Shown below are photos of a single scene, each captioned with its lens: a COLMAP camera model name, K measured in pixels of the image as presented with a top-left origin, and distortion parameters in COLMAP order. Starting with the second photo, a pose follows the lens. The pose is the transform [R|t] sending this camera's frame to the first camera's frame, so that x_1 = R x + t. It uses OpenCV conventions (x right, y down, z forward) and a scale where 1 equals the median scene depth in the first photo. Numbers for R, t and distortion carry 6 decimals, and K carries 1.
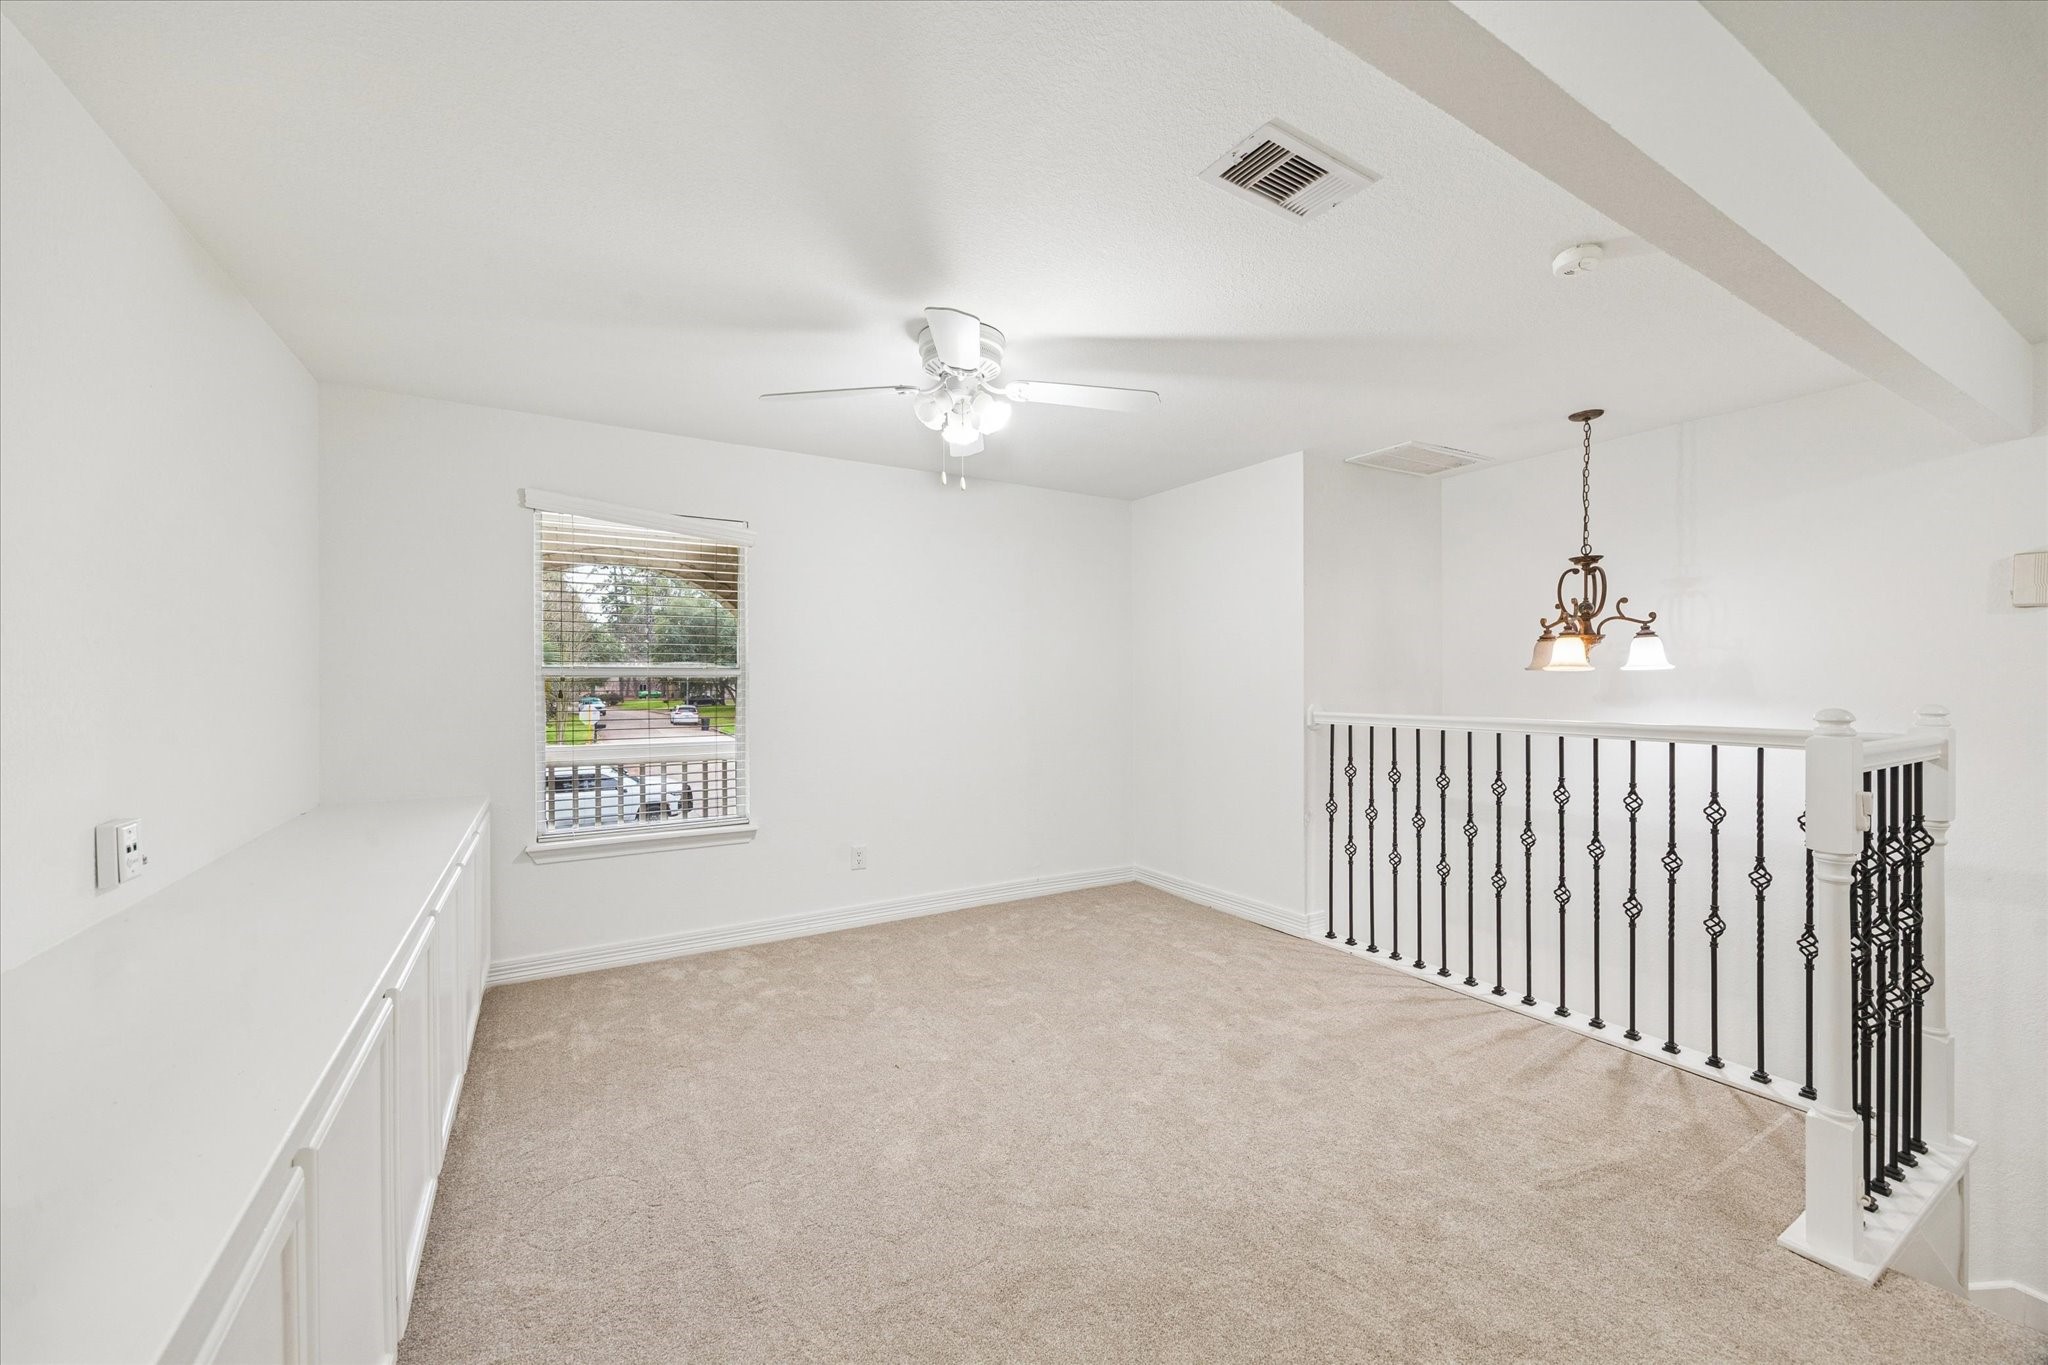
lens RADIAL K [[791.0, 0, 1022.5], [0, 791.0, 682.0], [0, 0, 1]] dist [-0.000173, 0.000268]
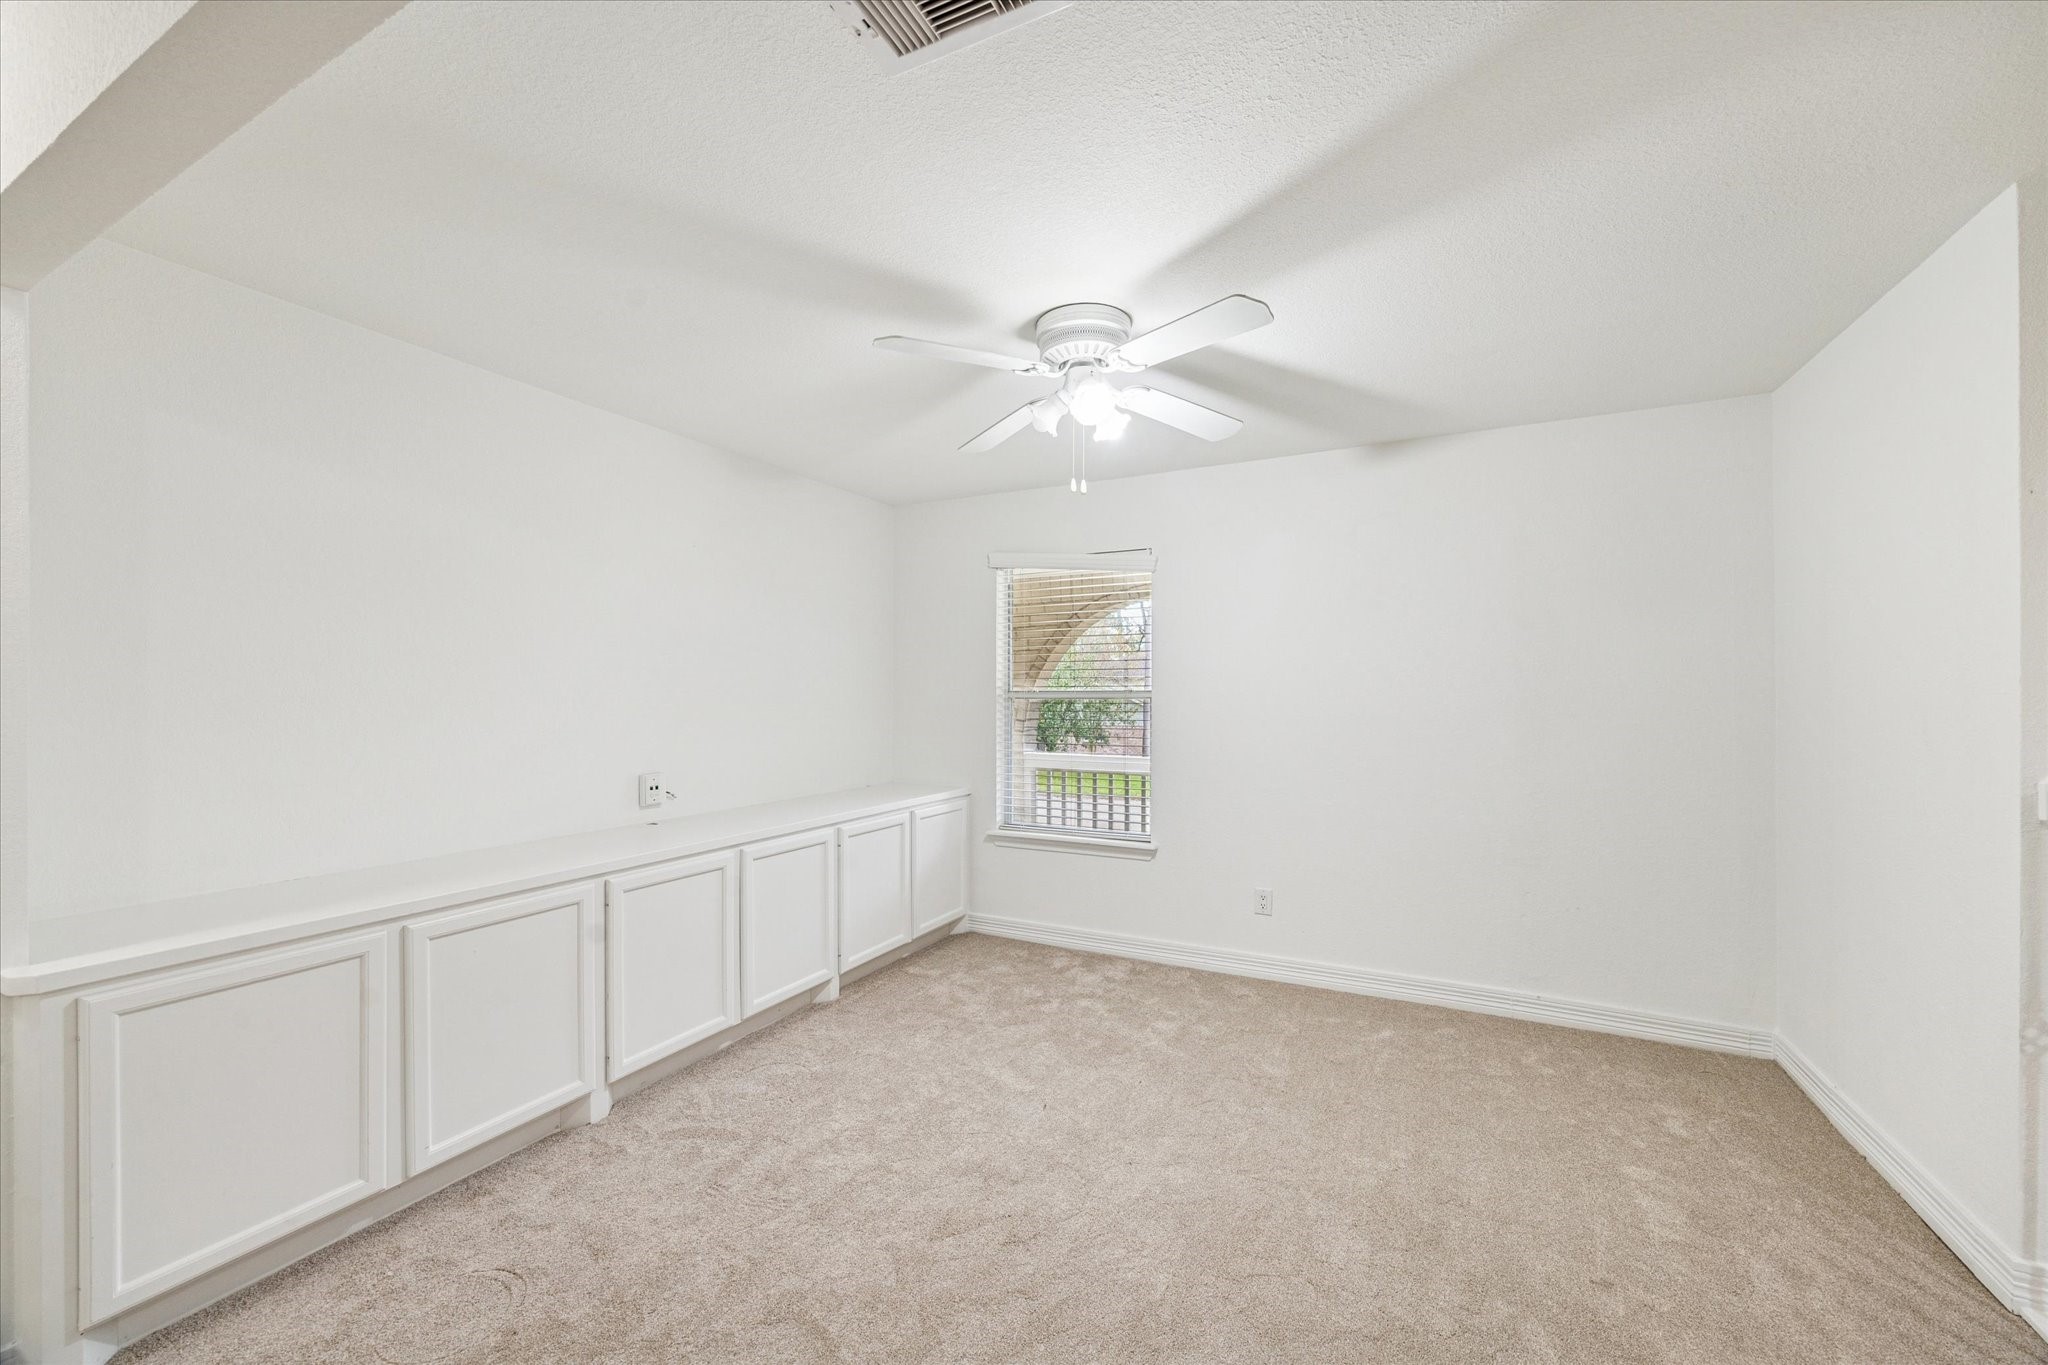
lens RADIAL K [[791.0, 0, 1020.1], [0, 791.0, 690.2], [0, 0, 1]] dist [-0.000173, 0.000268]
pose [[0.528630, -0.006569, -0.848827, 0.458647], [-0.004571, 0.999934, -0.010585, -0.006693], [0.848840, 0.009476, 0.528565, 0.328351]]
